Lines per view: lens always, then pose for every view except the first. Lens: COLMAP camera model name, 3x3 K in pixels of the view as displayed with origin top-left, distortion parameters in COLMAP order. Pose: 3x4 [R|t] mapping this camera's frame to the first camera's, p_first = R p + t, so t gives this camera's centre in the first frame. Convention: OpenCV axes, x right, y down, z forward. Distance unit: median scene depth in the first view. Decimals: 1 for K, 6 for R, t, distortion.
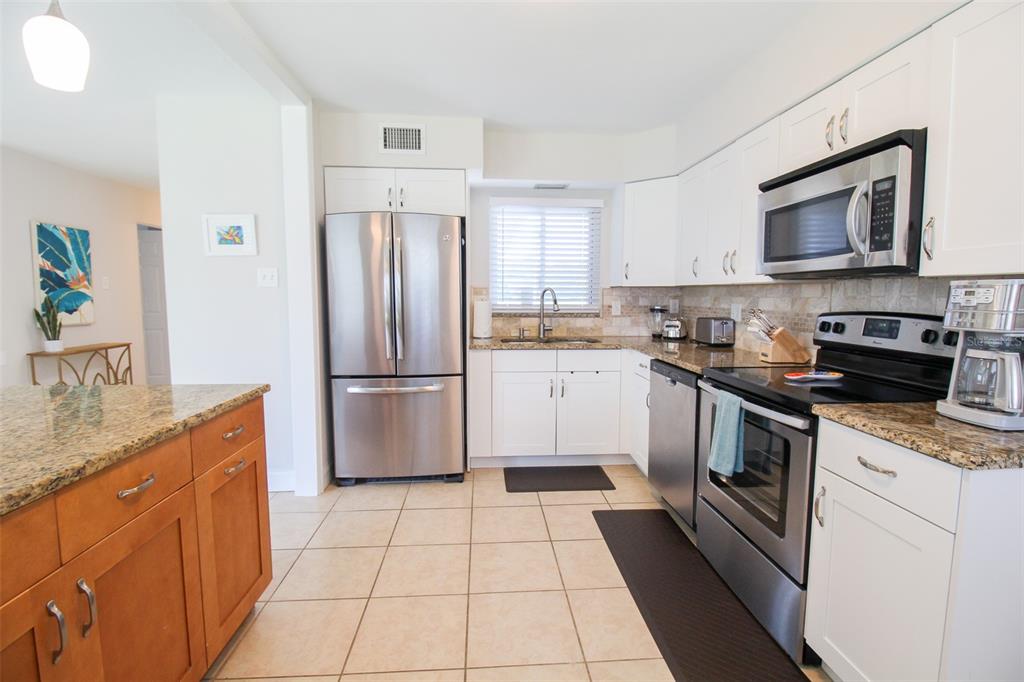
lens RADIAL K [[484.5, 0, 518.6], [0, 484.5, 337.4], [0, 0, 1]] dist [0.000909, -0.014389]
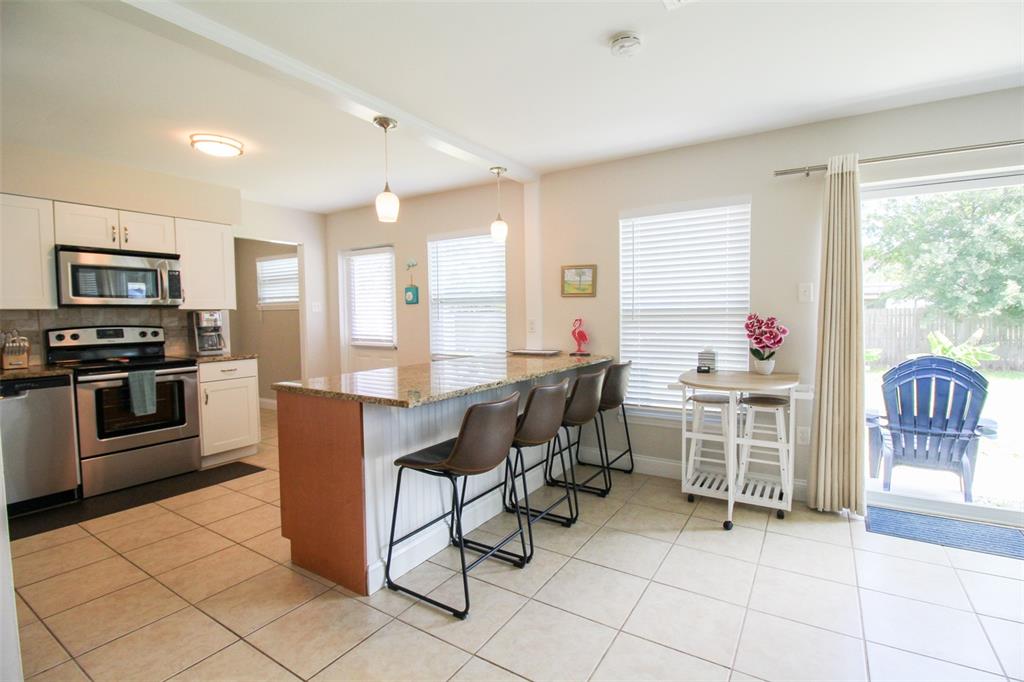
lens RADIAL K [[478.8, 0, 516.2], [0, 478.8, 340.1], [0, 0, 1]] dist [0.001794, -0.014974]
pose [[-0.800264, -0.027590, 0.599012, -1.730453], [0.062895, 0.989569, 0.129606, -0.139694], [-0.596340, 0.141394, -0.790181, 1.537062]]
